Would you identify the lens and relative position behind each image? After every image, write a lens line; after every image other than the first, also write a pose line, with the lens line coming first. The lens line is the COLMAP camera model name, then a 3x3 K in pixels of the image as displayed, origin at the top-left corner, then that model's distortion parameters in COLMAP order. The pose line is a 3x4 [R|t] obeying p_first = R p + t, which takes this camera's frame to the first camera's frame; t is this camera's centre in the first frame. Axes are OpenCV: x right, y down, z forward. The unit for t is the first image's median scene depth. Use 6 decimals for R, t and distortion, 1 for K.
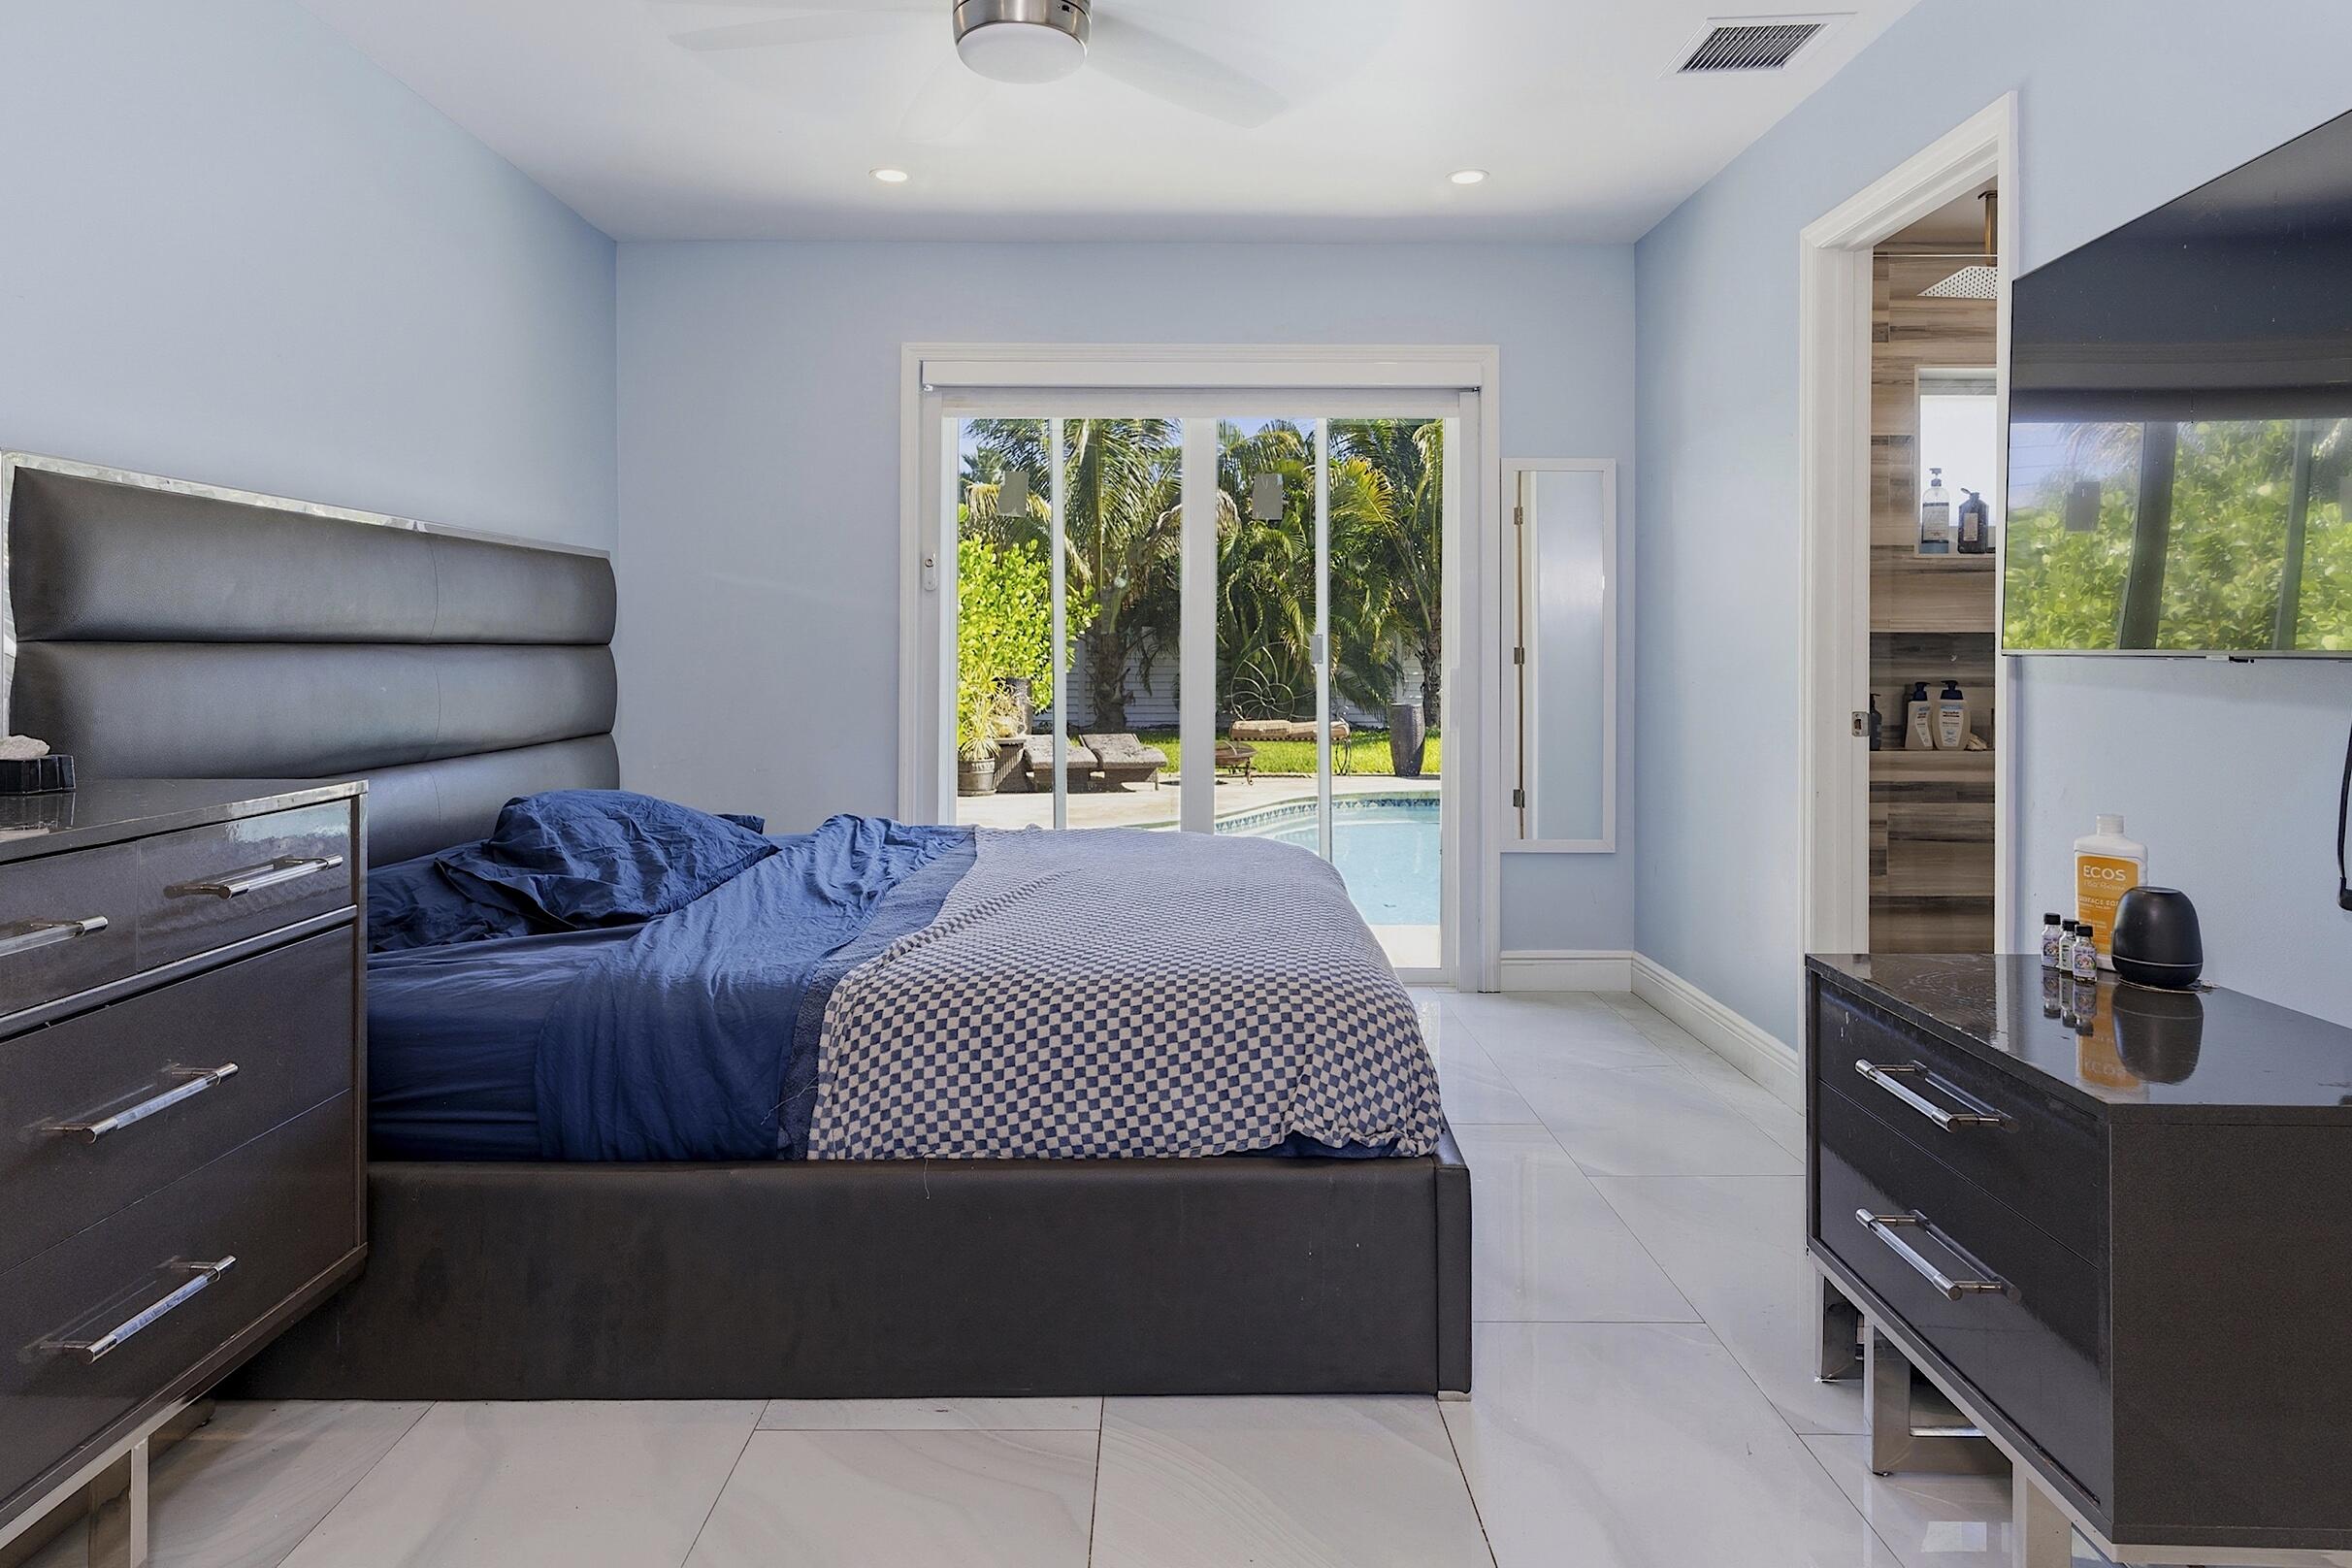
lens RADIAL K [[1408.1, 0, 1168.8], [0, 1408.1, 654.4], [0, 0, 1]] dist [0.003903, 0.000578]
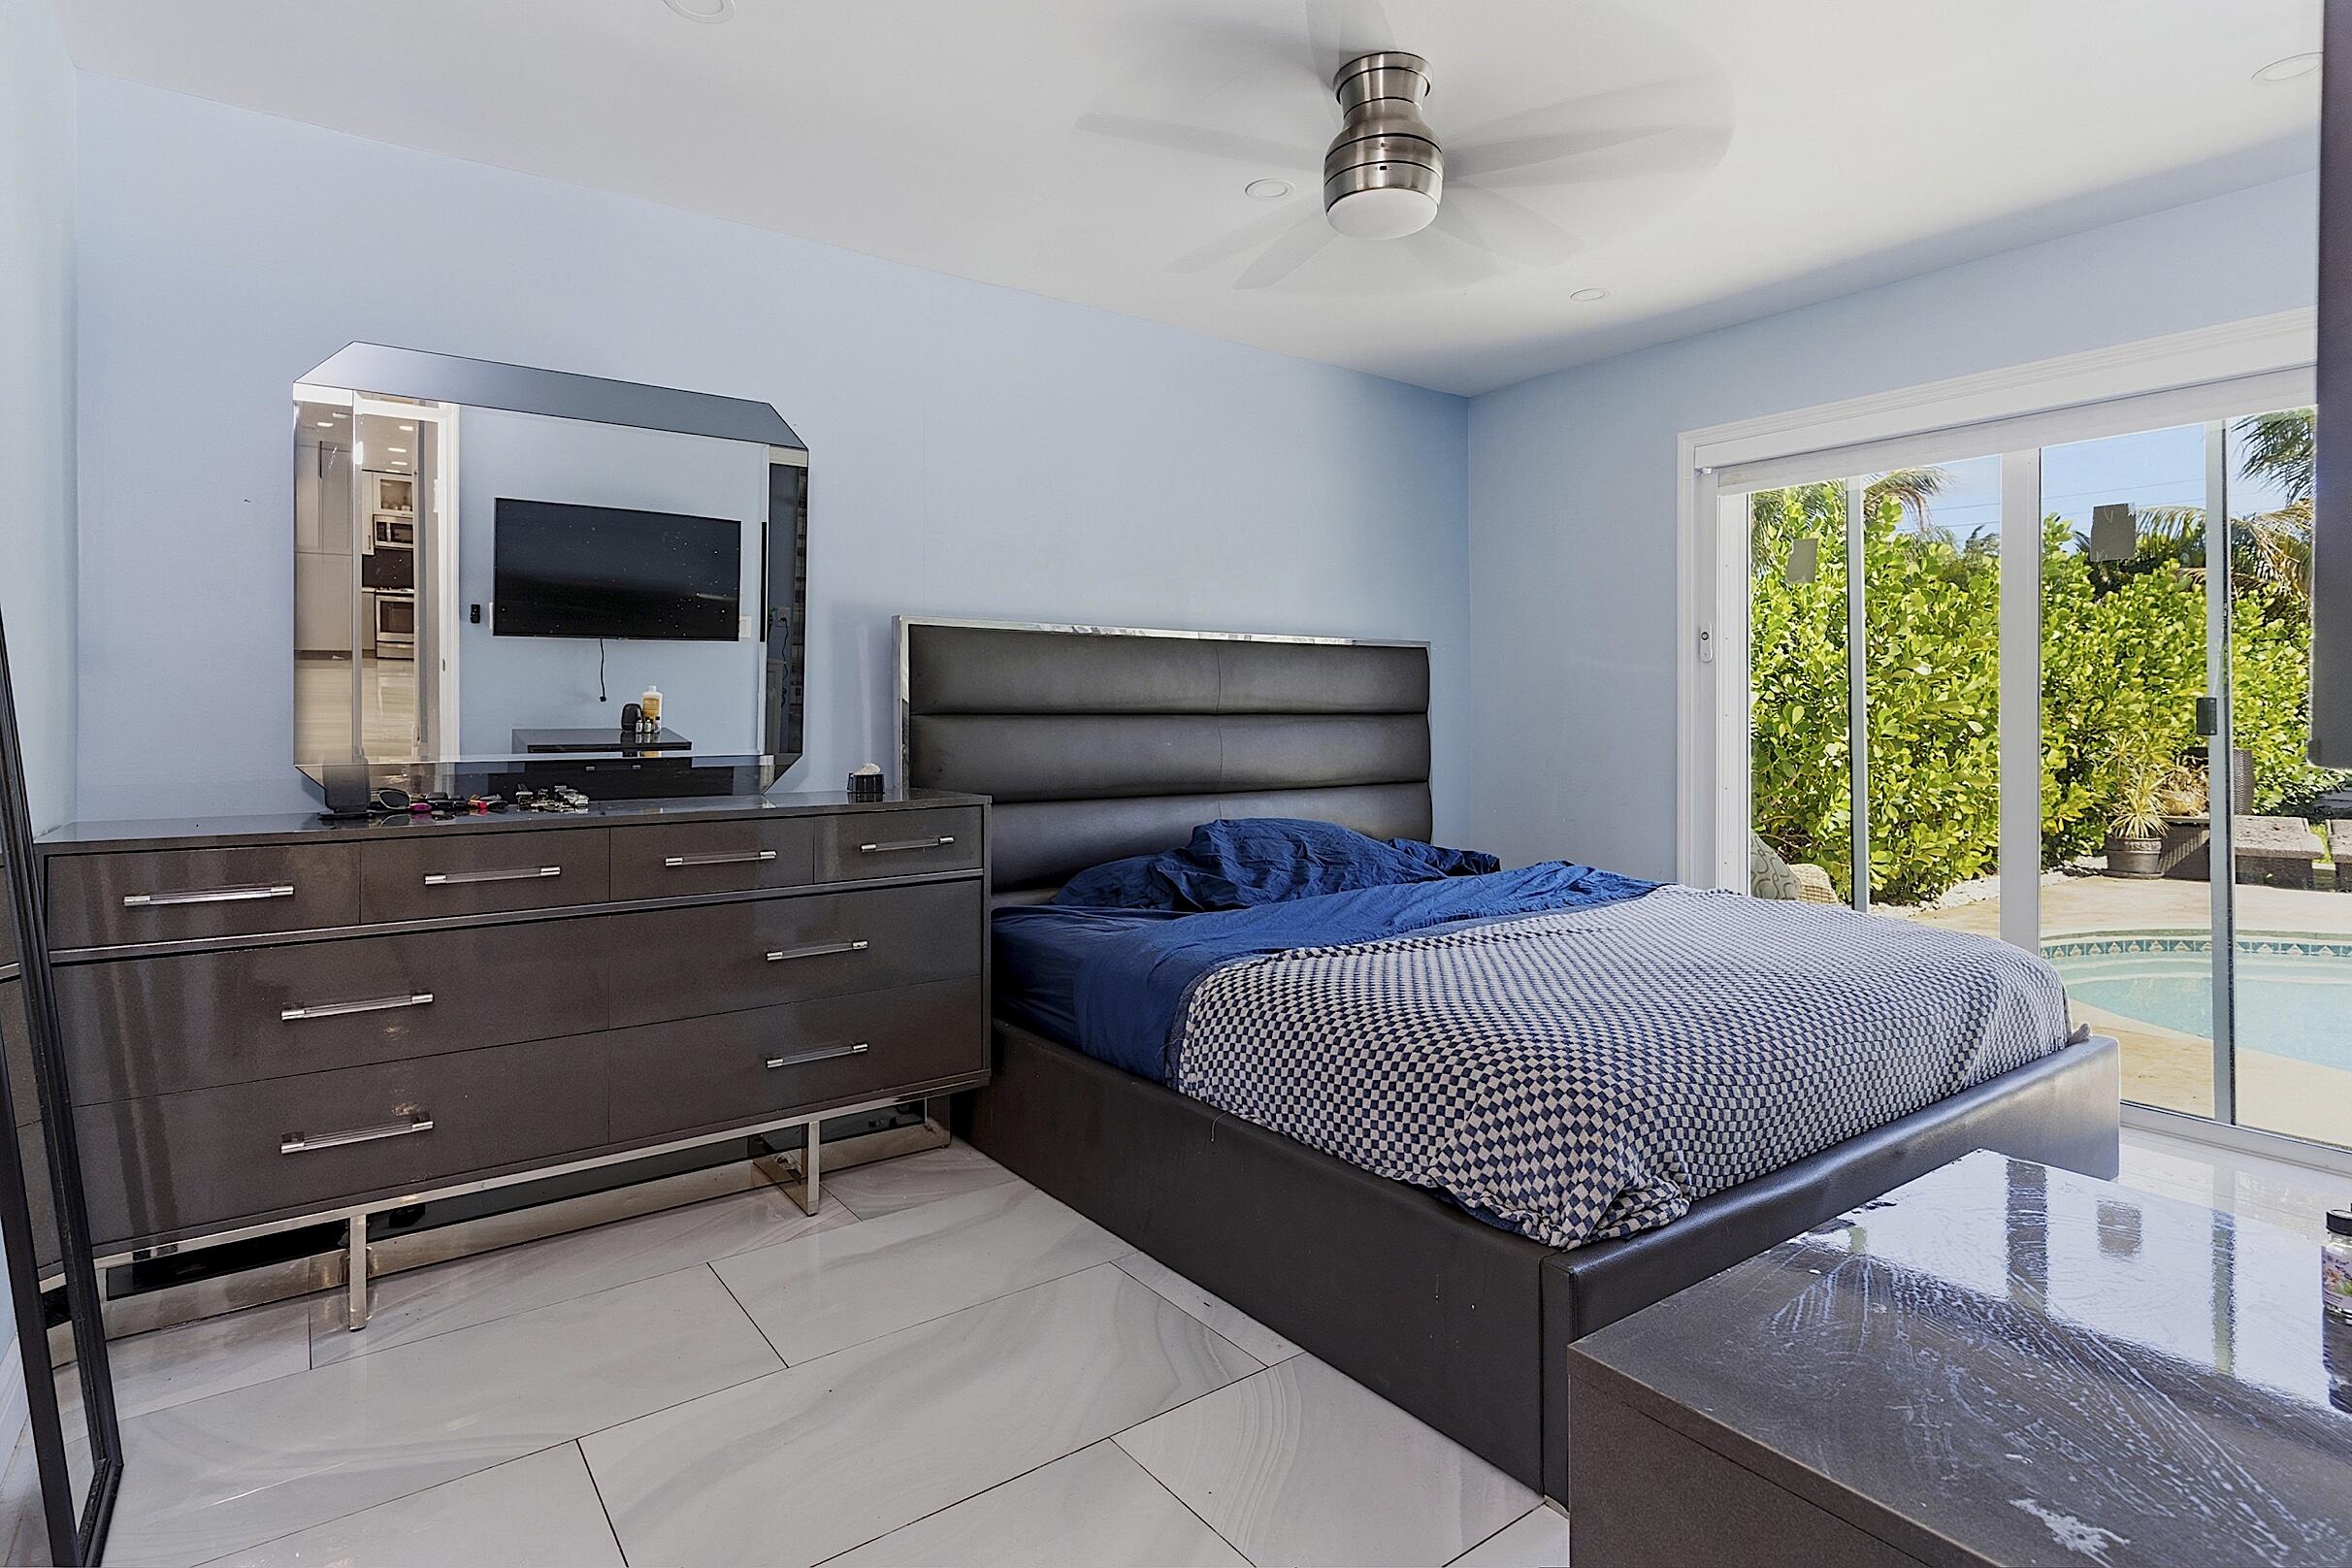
lens RADIAL K [[1198.4, 0, 1175.3], [0, 1198.4, 713.9], [0, 0, 1]] dist [0.001986, 0.000551]
pose [[0.594588, -0.001776, -0.804028, 0.437417], [-0.001409, 0.999994, -0.003250, -0.003632], [0.804029, 0.003065, 0.594582, 0.192962]]
